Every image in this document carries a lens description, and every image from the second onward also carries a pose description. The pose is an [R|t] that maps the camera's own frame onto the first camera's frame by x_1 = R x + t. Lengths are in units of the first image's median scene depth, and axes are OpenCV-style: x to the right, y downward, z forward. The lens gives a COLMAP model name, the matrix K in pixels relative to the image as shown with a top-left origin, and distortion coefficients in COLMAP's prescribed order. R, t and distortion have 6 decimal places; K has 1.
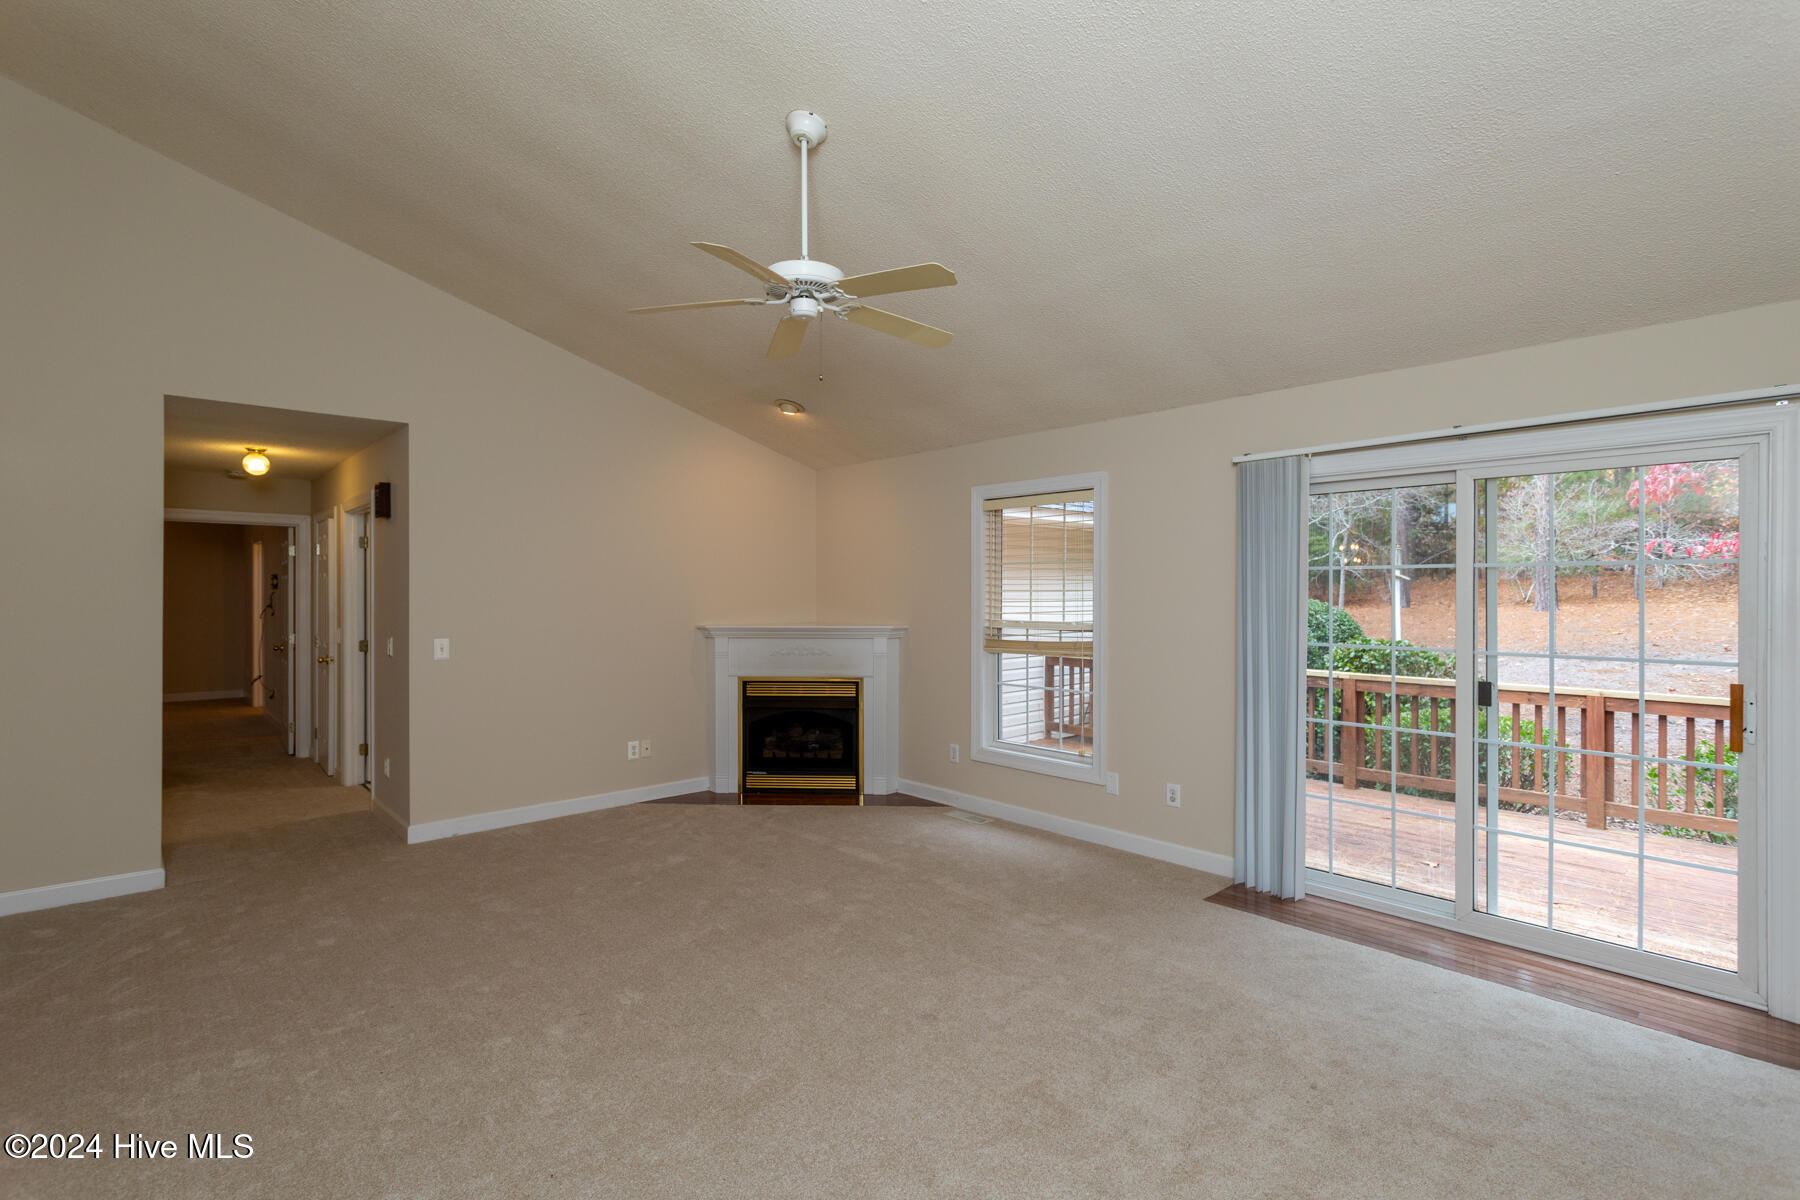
lens RADIAL K [[851.5, 0, 897.1], [0, 851.5, 589.9], [0, 0, 1]] dist [0.006179, 0.000854]
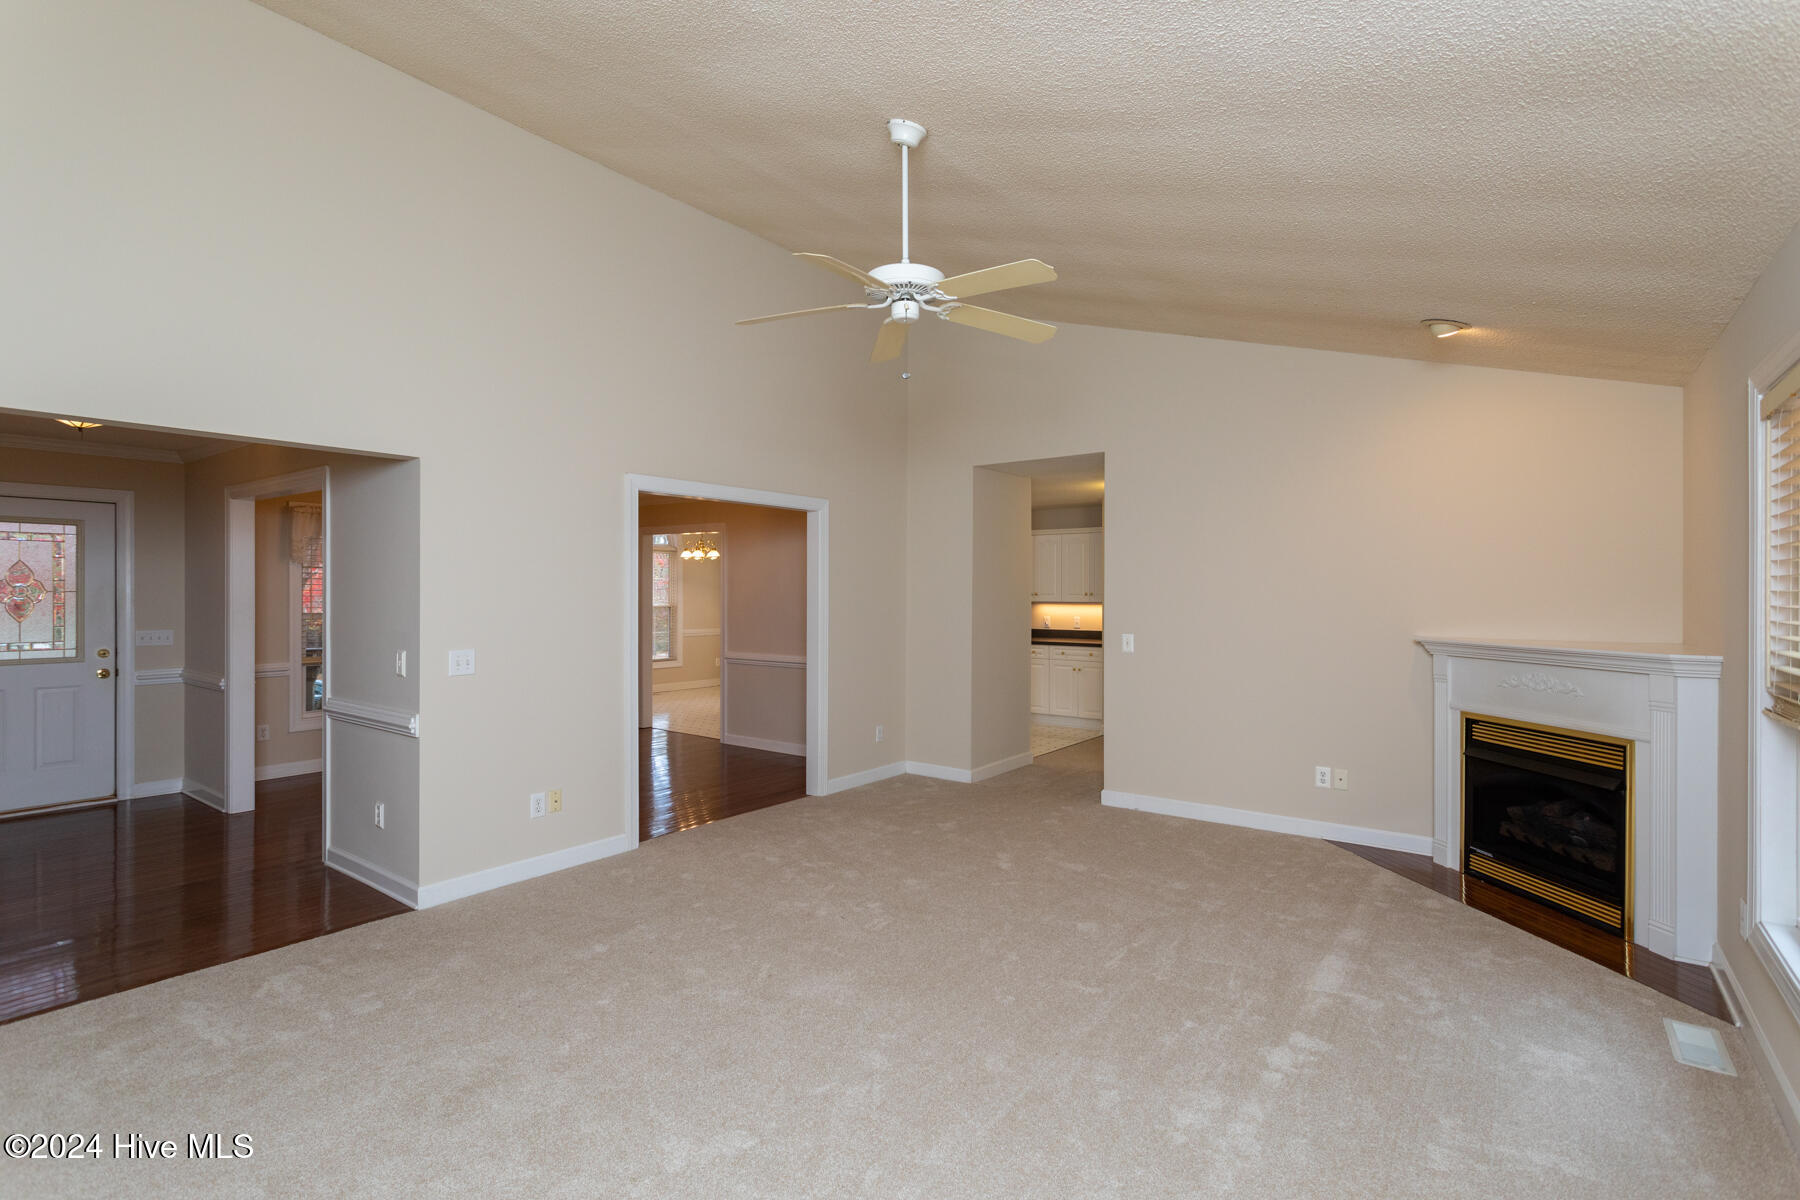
lens RADIAL K [[851.5, 0, 911.6], [0, 851.5, 591.9], [0, 0, 1]] dist [0.006179, 0.000854]
pose [[0.180890, -0.004352, -0.983494, 0.451636], [0.003950, 0.999985, -0.003698, 0.002392], [0.983495, -0.003216, 0.180905, 0.423348]]
